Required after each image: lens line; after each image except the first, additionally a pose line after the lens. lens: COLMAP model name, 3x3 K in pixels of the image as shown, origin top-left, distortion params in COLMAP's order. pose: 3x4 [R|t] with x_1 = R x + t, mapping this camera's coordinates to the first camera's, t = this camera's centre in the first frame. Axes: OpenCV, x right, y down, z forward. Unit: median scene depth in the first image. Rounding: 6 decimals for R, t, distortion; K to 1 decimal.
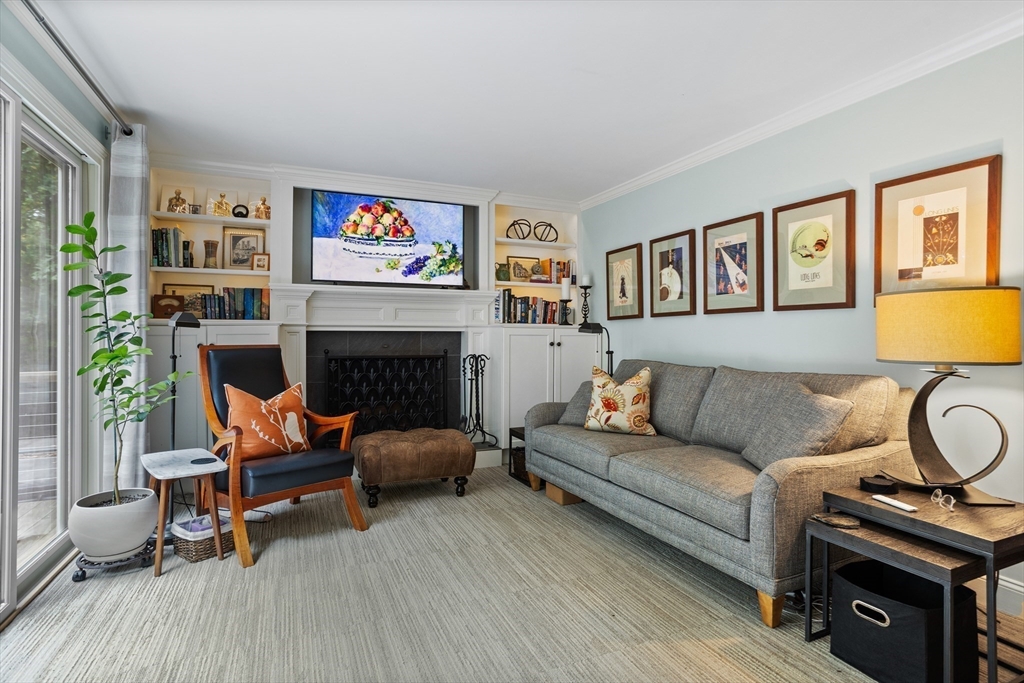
lens RADIAL K [[504.8, 0, 519.6], [0, 504.8, 324.5], [0, 0, 1]] dist [-0.041154, 0.022832]
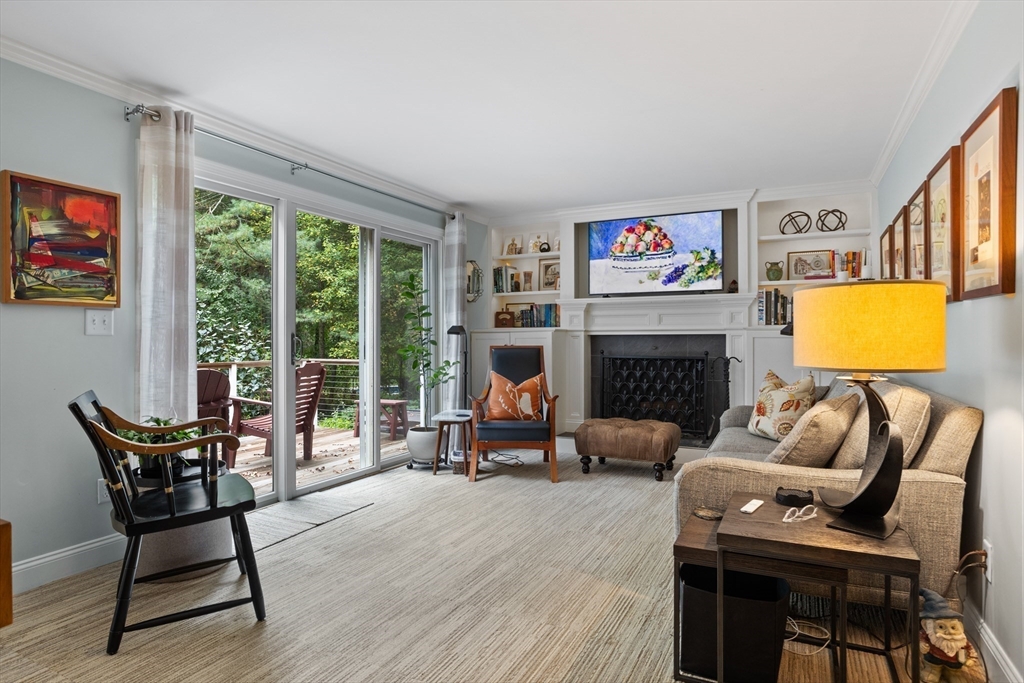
lens RADIAL K [[532.3, 0, 515.9], [0, 532.3, 320.8], [0, 0, 1]] dist [-0.069120, -0.000085]
pose [[0.663725, -0.027305, -0.747478, 0.430543], [0.018875, 0.999627, -0.019755, -0.000449], [0.747739, -0.000997, 0.663992, -0.018404]]
